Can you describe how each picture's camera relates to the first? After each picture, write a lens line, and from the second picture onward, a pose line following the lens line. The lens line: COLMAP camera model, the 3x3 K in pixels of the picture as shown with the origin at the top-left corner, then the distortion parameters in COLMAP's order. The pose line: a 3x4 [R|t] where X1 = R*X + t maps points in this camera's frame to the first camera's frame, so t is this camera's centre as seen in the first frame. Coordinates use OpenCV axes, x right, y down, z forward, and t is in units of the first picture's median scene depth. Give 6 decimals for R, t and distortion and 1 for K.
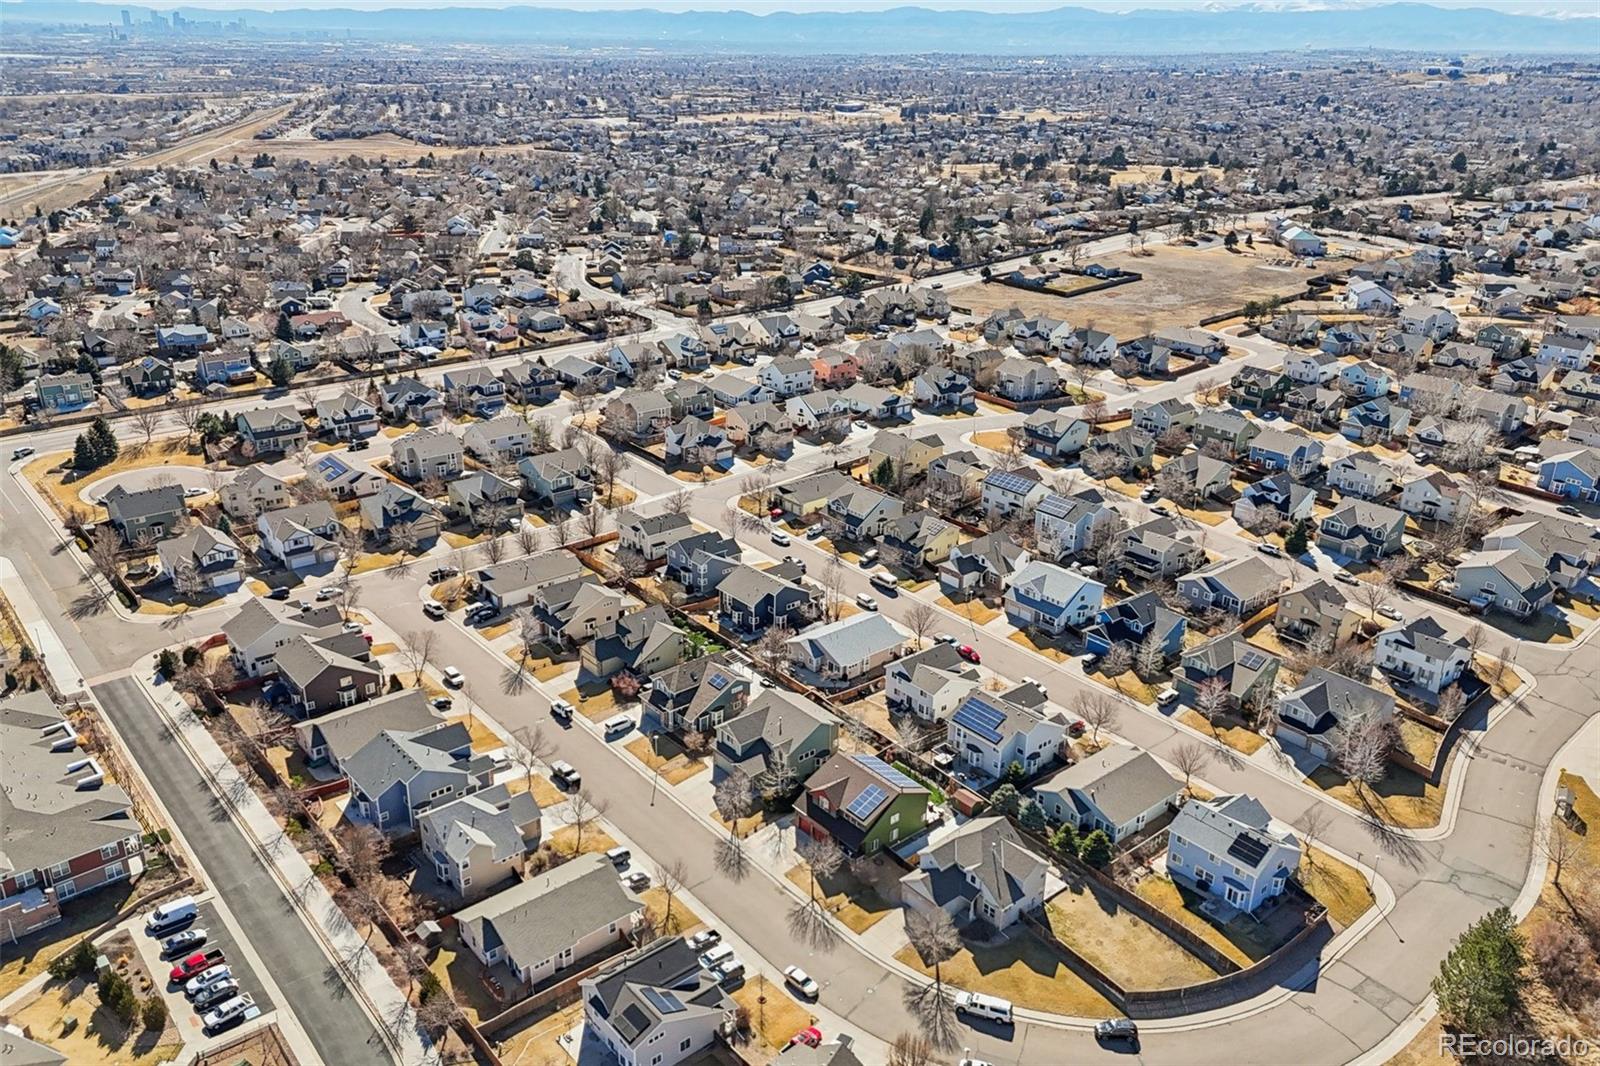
lens RADIAL K [[1186.9, 0, 800.0], [0, 1186.9, 533.0], [0, 0, 1]] dist [0.088099, -0.092239]
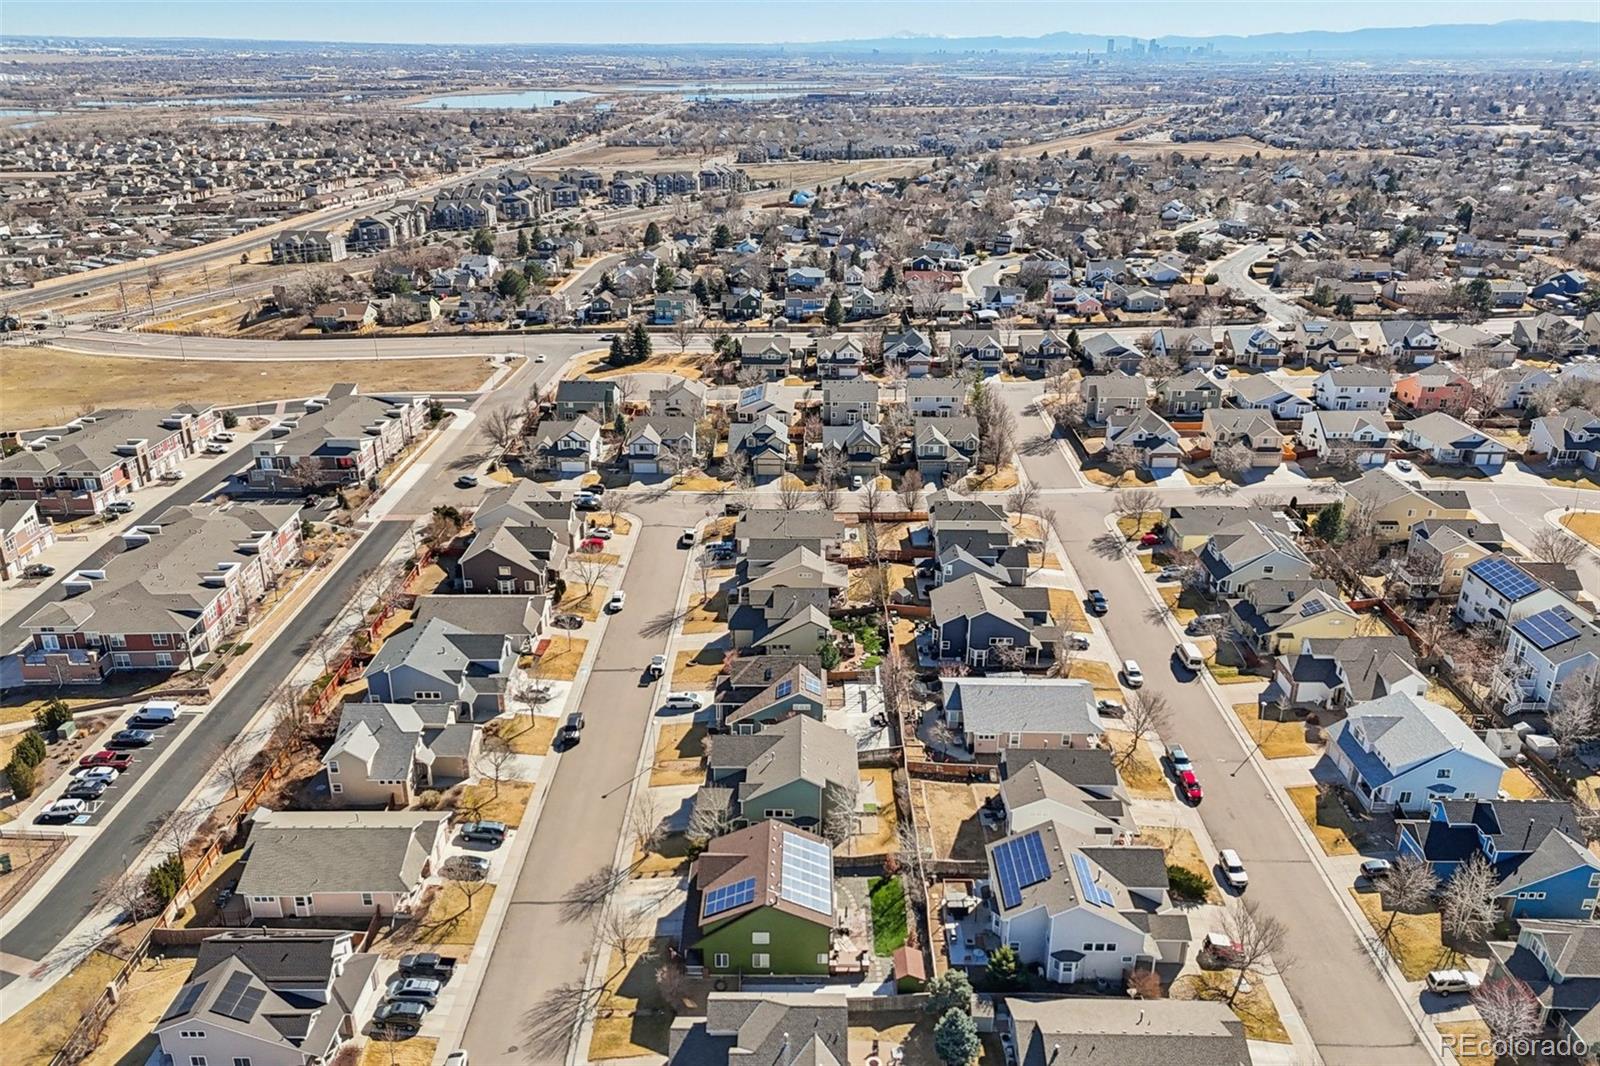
lens RADIAL K [[1166.0, 0, 800.0], [0, 1166.0, 533.0], [0, 0, 1]] dist [0.085647, -0.094911]
pose [[0.756391, 0.229978, -0.612358, 0.280255], [-0.235664, 0.969099, 0.072861, -0.023959], [0.610192, 0.089199, 0.787216, 0.287383]]
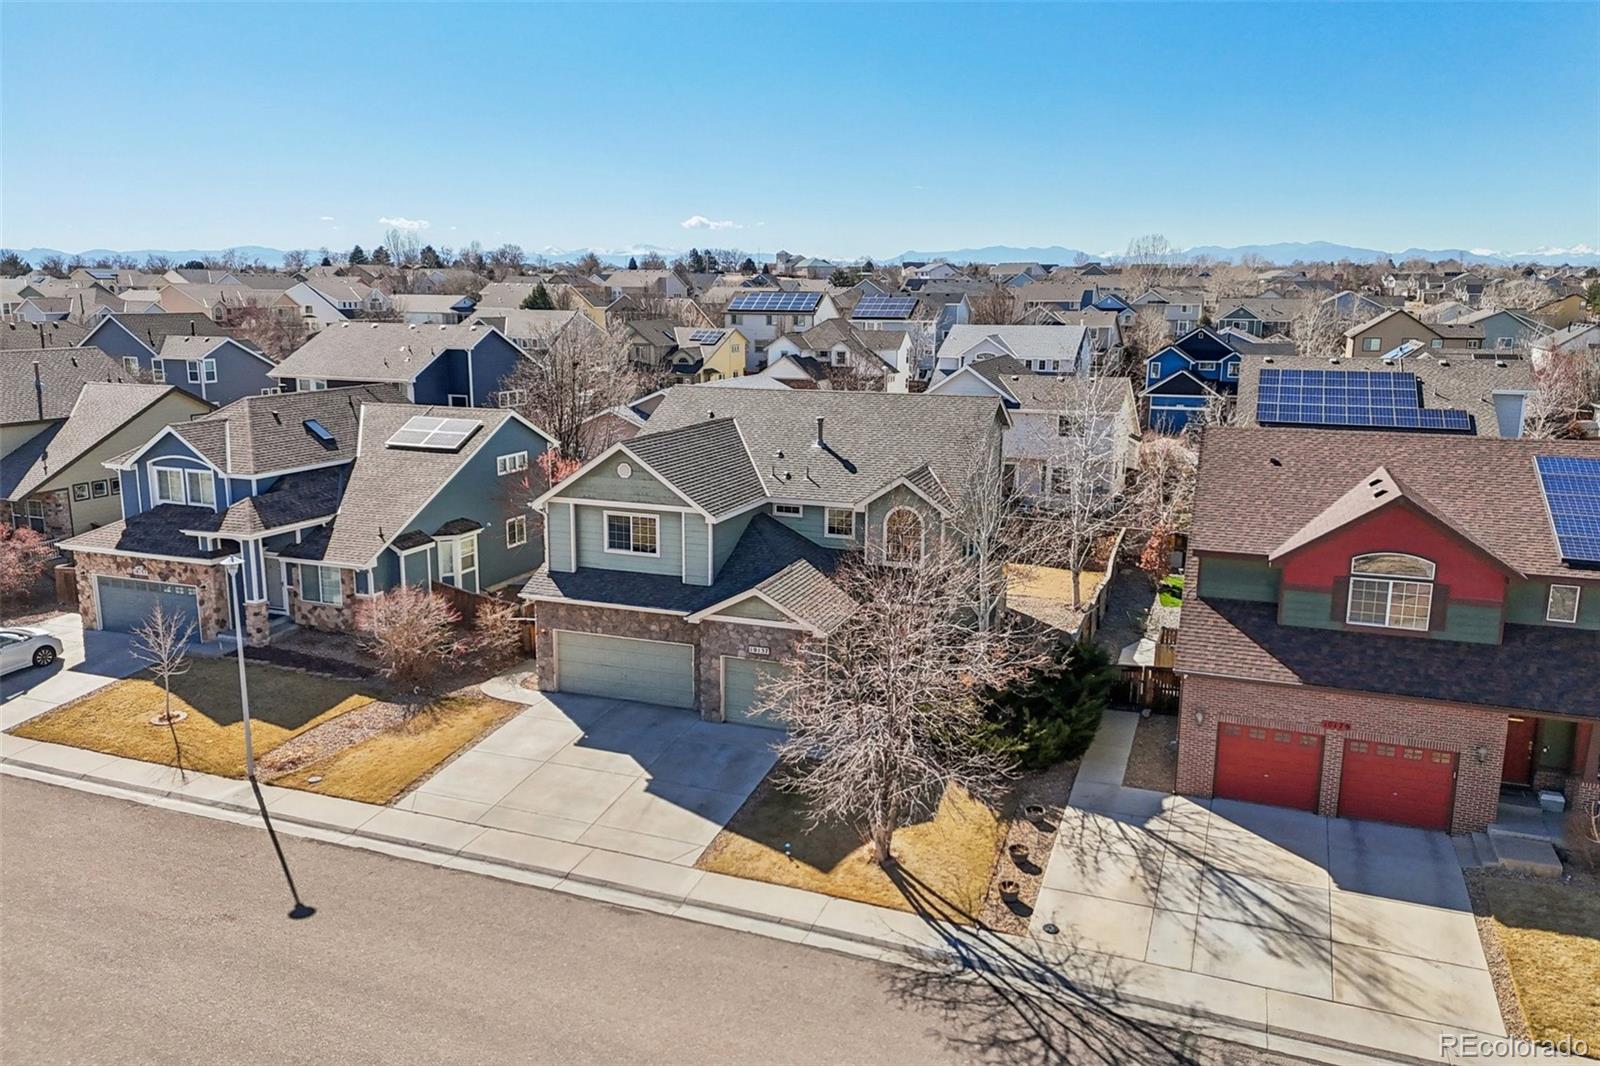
lens RADIAL K [[1186.9, 0, 800.0], [0, 1186.9, 533.0], [0, 0, 1]] dist [0.088099, -0.092239]
pose [[0.878102, -0.096930, 0.468552, -0.087775], [0.186699, 0.971052, -0.149004, 0.142991], [-0.440546, 0.218319, 0.870779, 0.547371]]
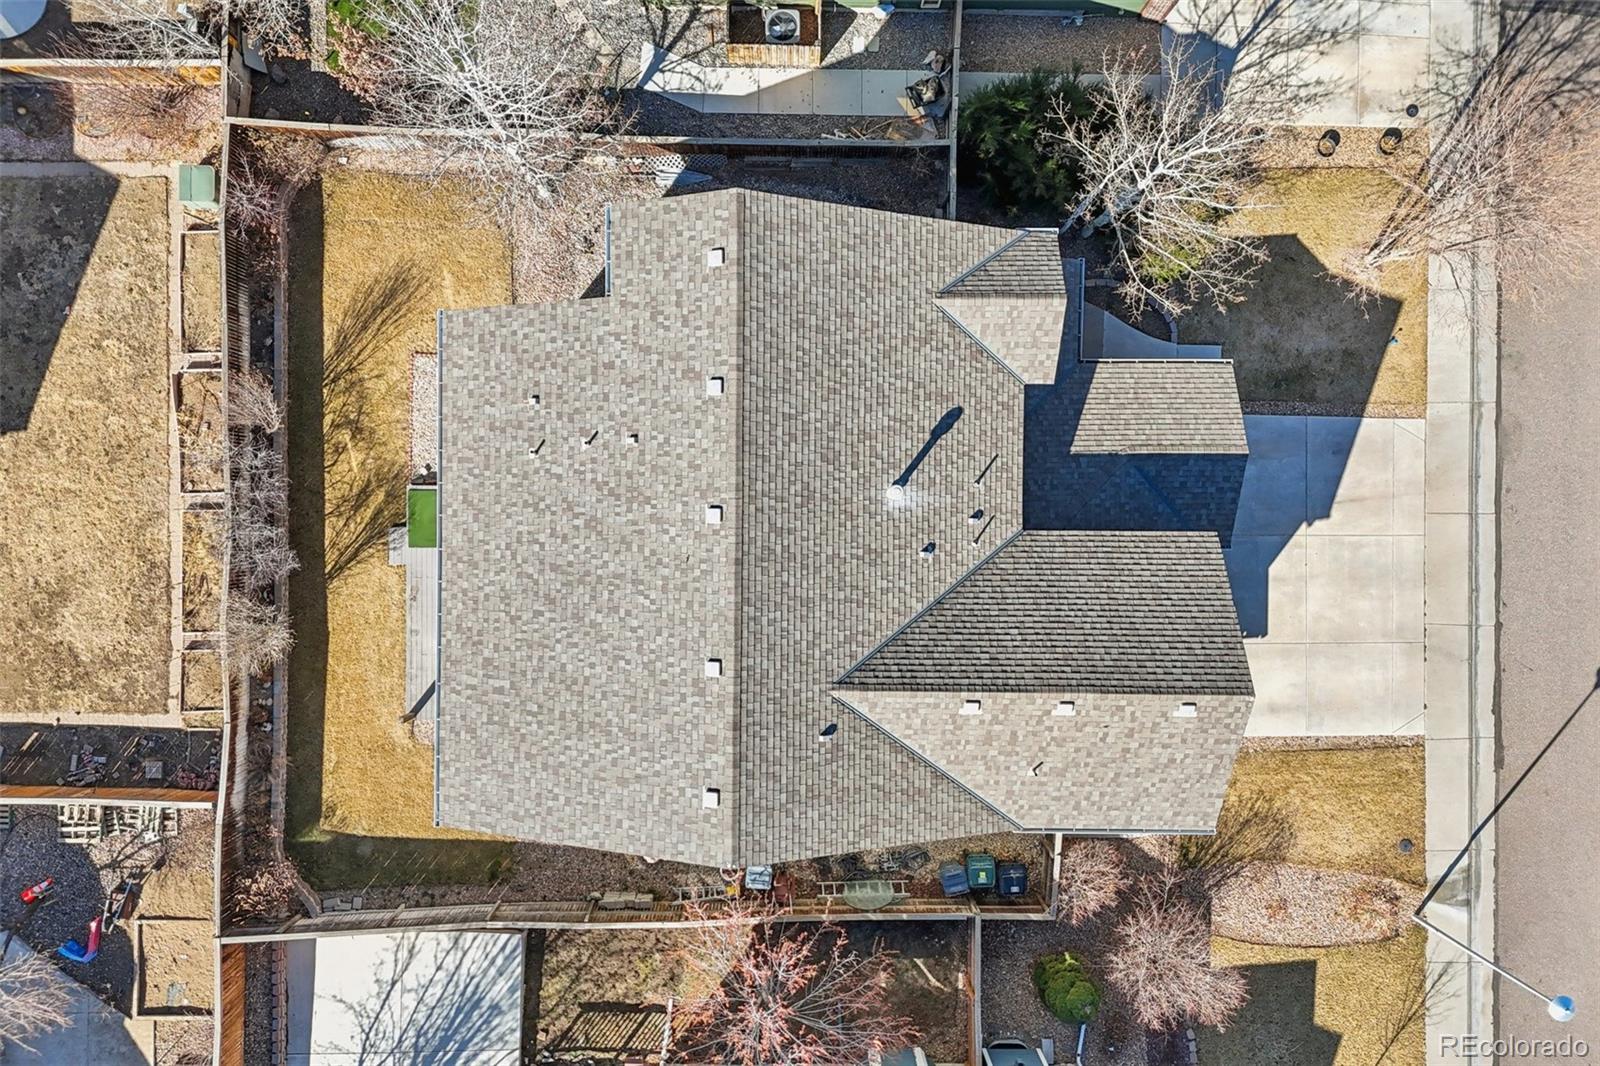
lens RADIAL K [[1186.9, 0, 800.0], [0, 1186.9, 533.0], [0, 0, 1]] dist [0.088099, -0.092239]
pose [[-0.752469, -0.658201, -0.023709, -0.005346], [0.238332, -0.305670, 0.921826, 0.020907], [-0.613994, 0.687995, 0.386878, 0.650957]]
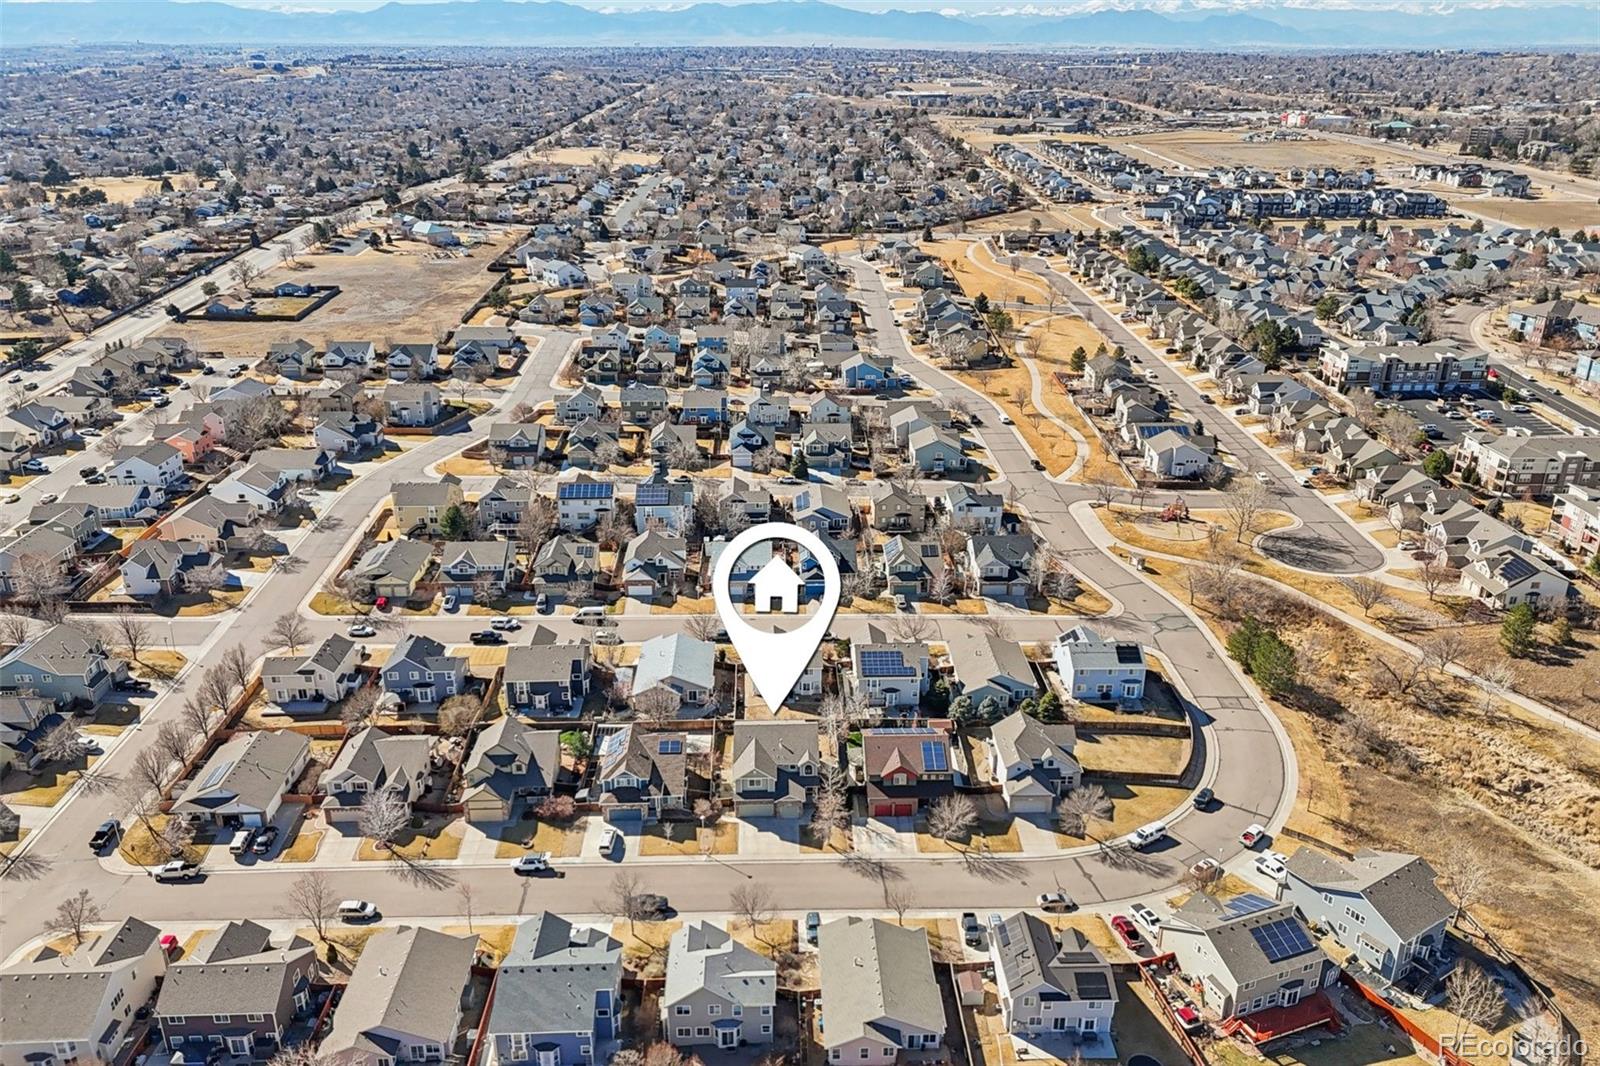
lens RADIAL K [[1186.9, 0, 800.0], [0, 1186.9, 533.0], [0, 0, 1]] dist [0.088099, -0.092239]
pose [[0.626073, -0.309526, 0.715699, -0.453358], [0.306025, 0.941736, 0.139581, -0.096674], [-0.717204, 0.131634, 0.684318, 0.191100]]
